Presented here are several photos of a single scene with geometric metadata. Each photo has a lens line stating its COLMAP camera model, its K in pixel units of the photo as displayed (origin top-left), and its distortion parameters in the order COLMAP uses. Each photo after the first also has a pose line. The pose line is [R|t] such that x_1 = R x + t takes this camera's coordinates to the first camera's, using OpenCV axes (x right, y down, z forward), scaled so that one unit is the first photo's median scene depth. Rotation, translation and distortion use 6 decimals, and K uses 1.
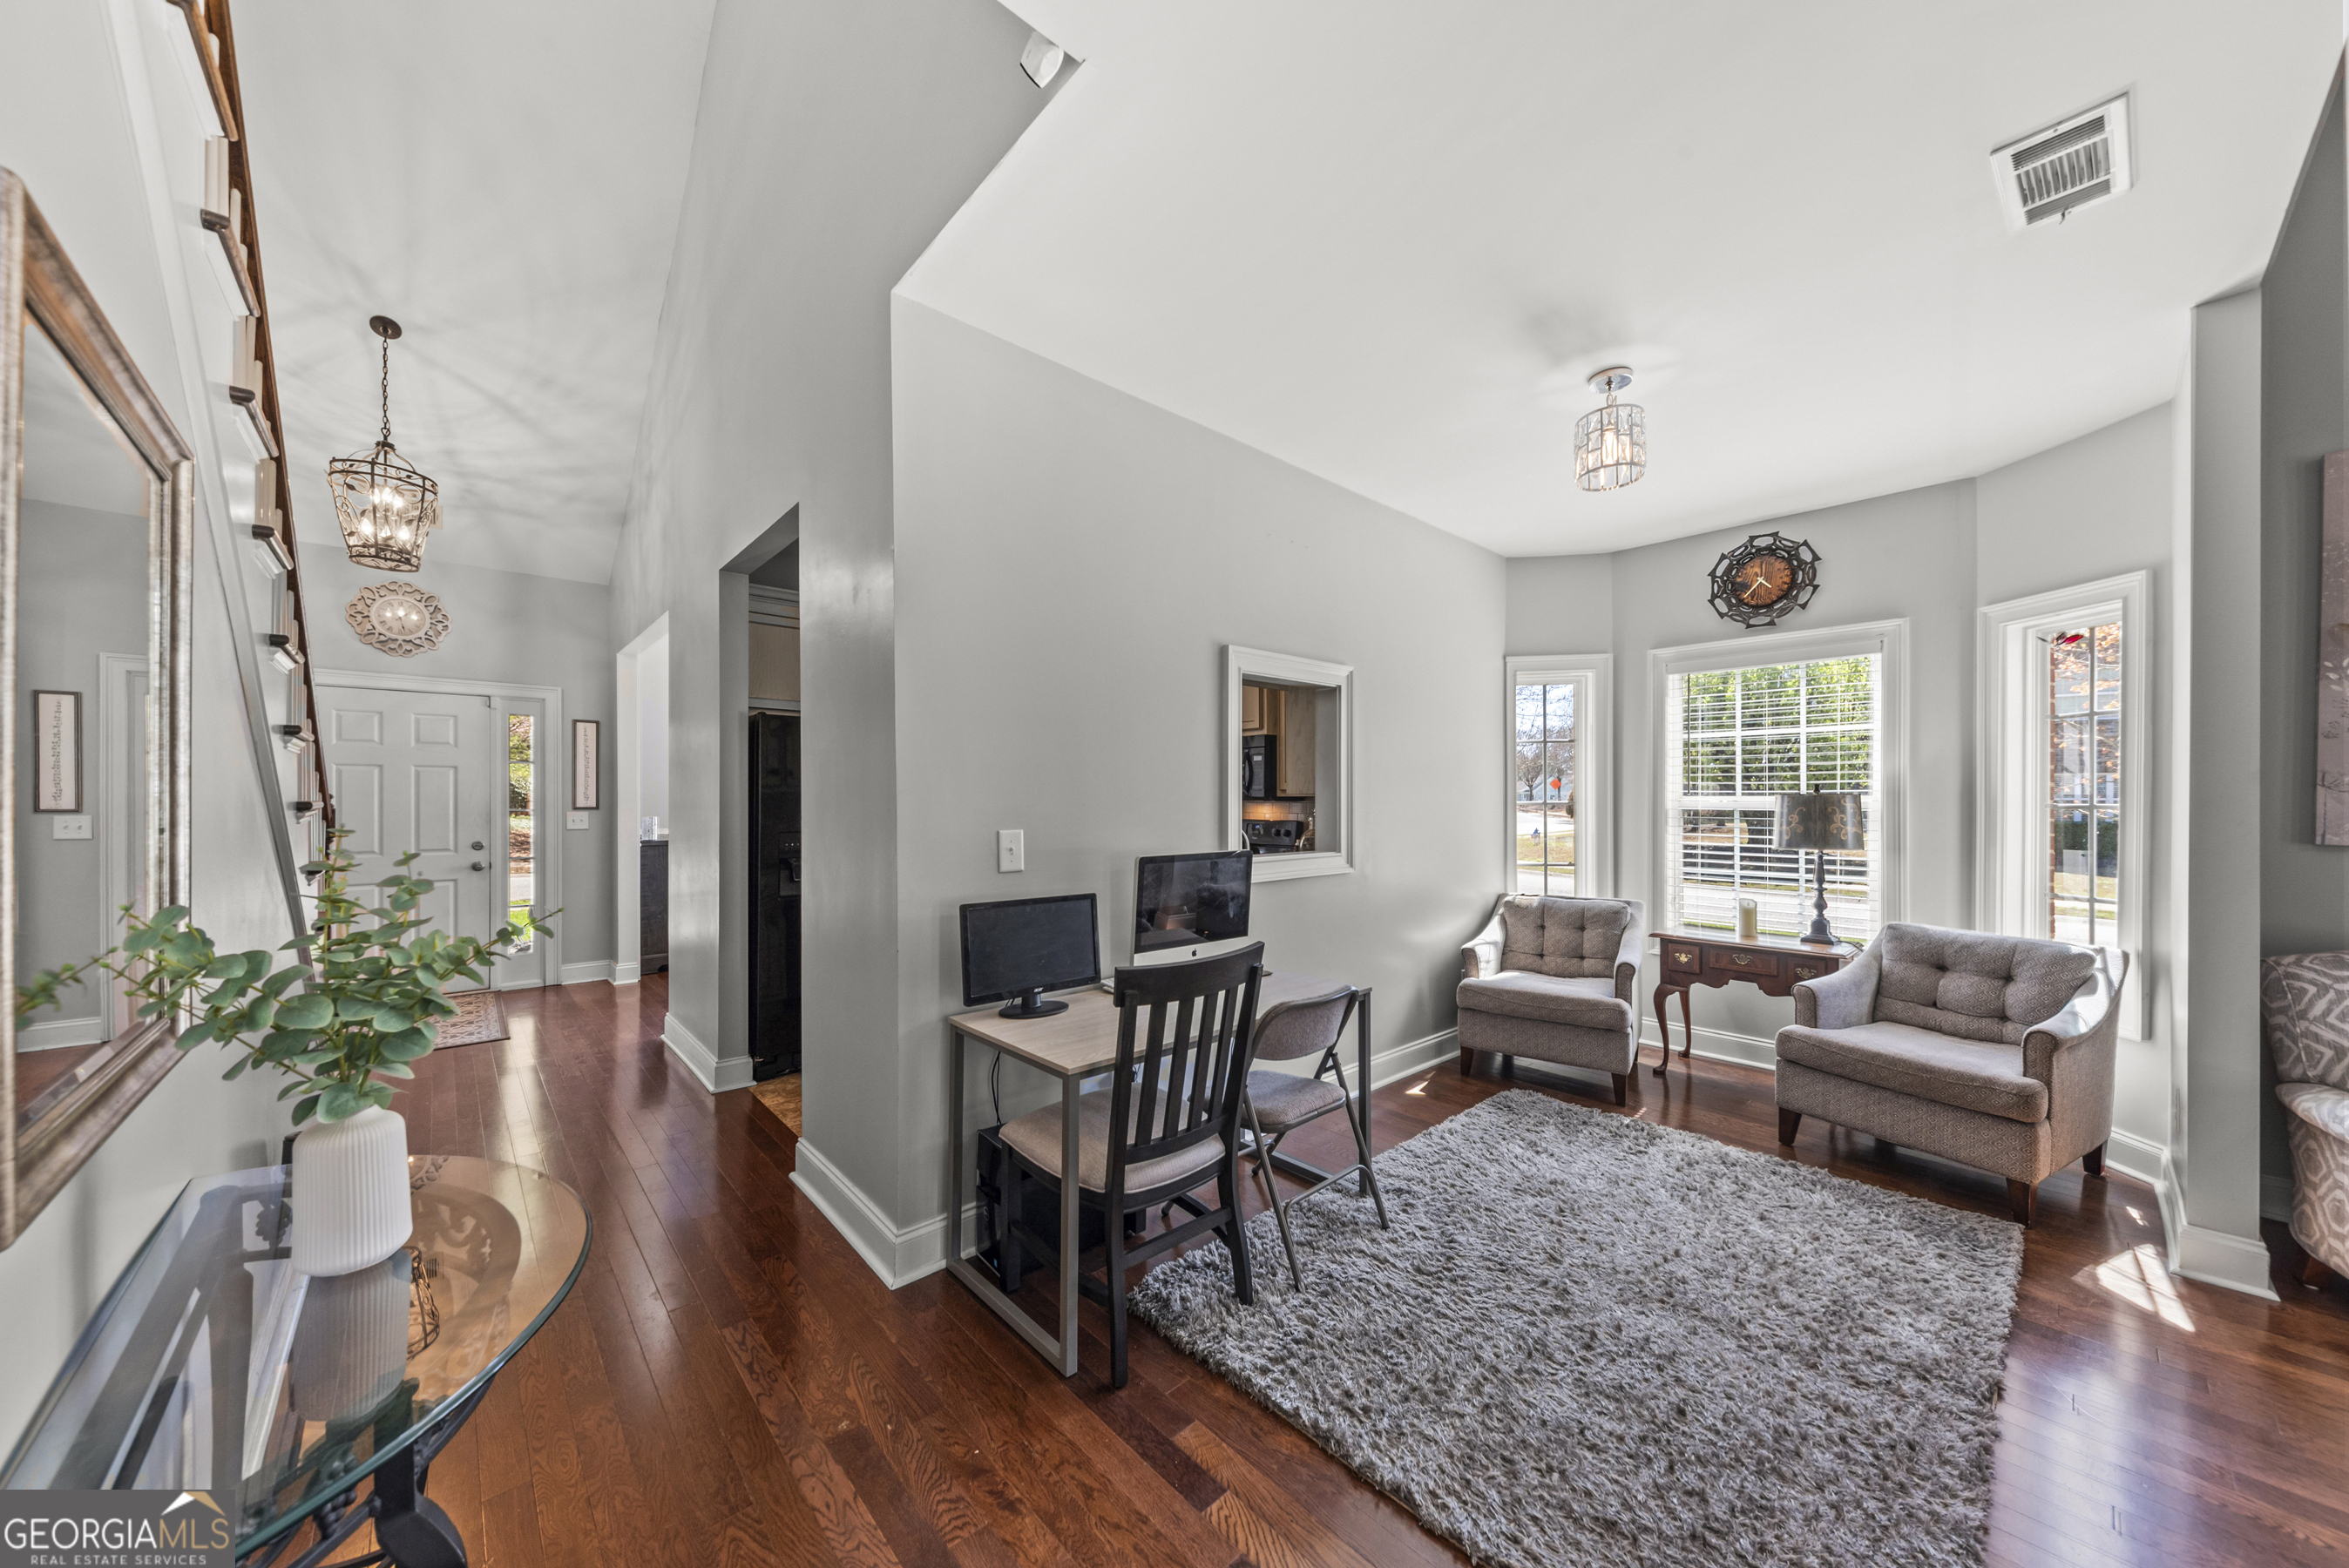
lens RADIAL K [[803.1, 0, 1168.7], [0, 803.1, 789.2], [0, 0, 1]] dist [-0.000393, -0.000016]
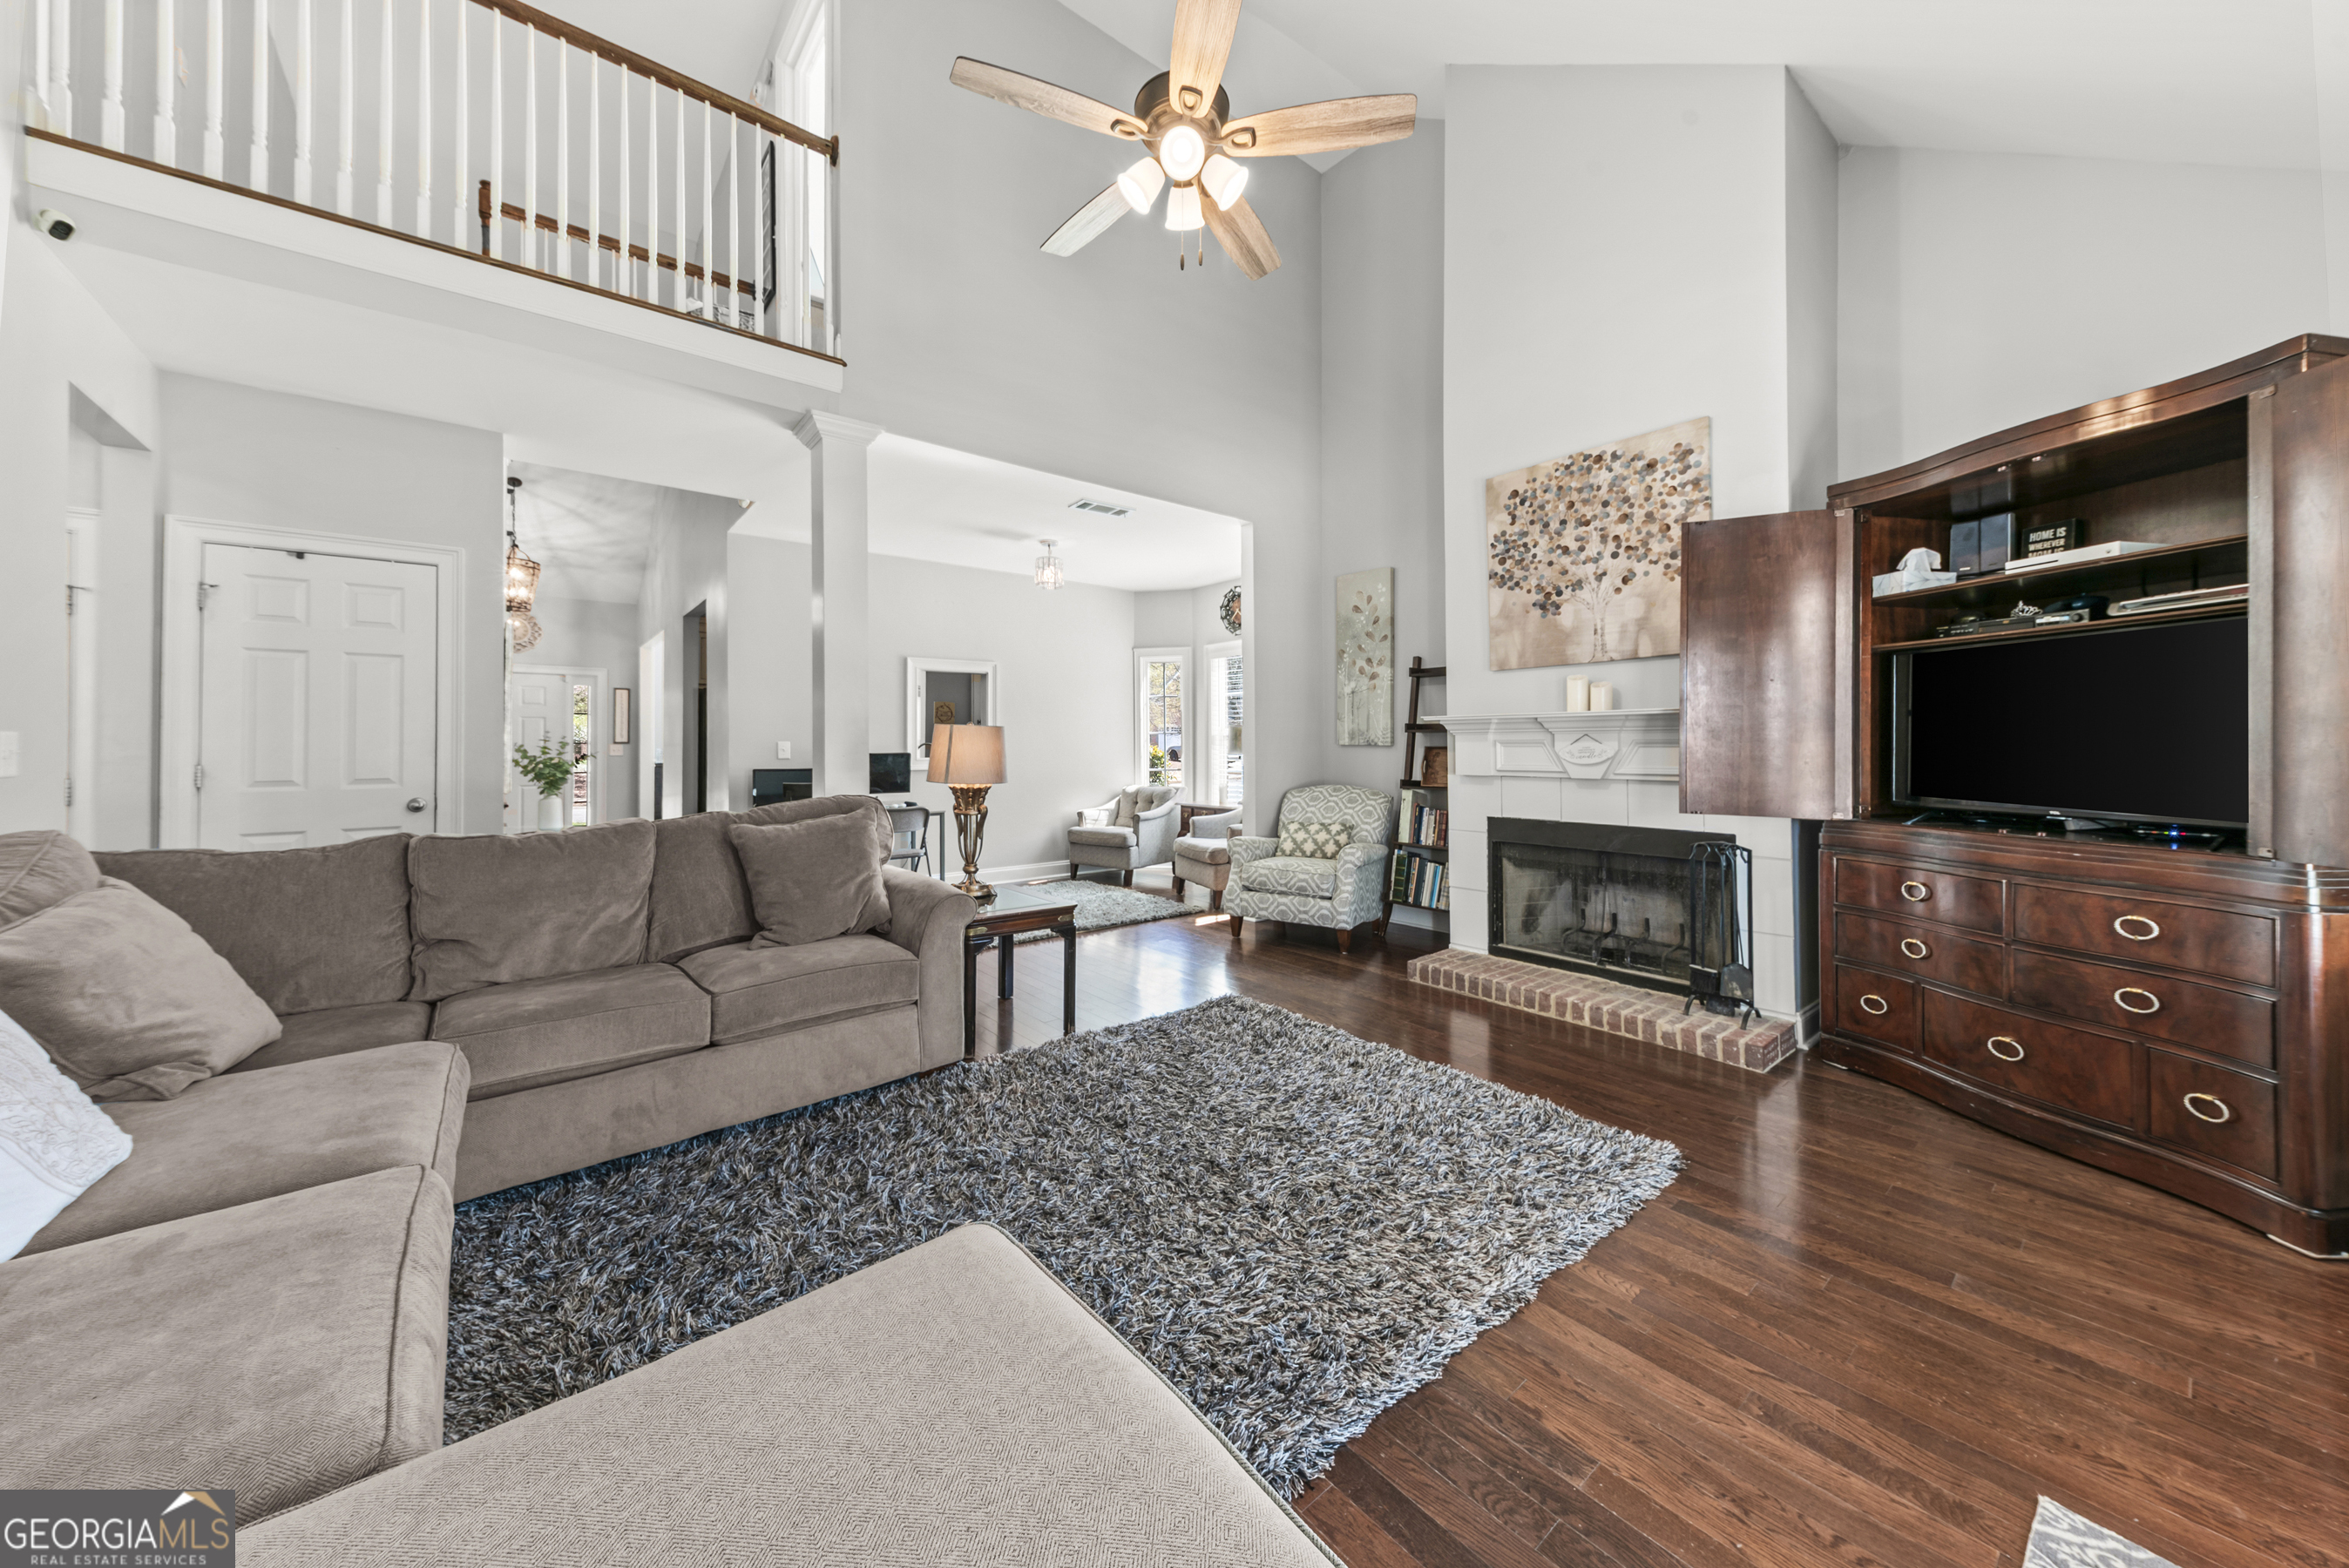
lens RADIAL K [[808.9, 0, 1158.6], [0, 808.9, 735.2], [0, 0, 1]] dist [0.001947, -0.000026]
pose [[0.998548, -0.004307, -0.053692, 0.550974], [0.003965, 0.999971, -0.006470, 0.026220], [0.053718, 0.006248, 0.998537, -0.711595]]
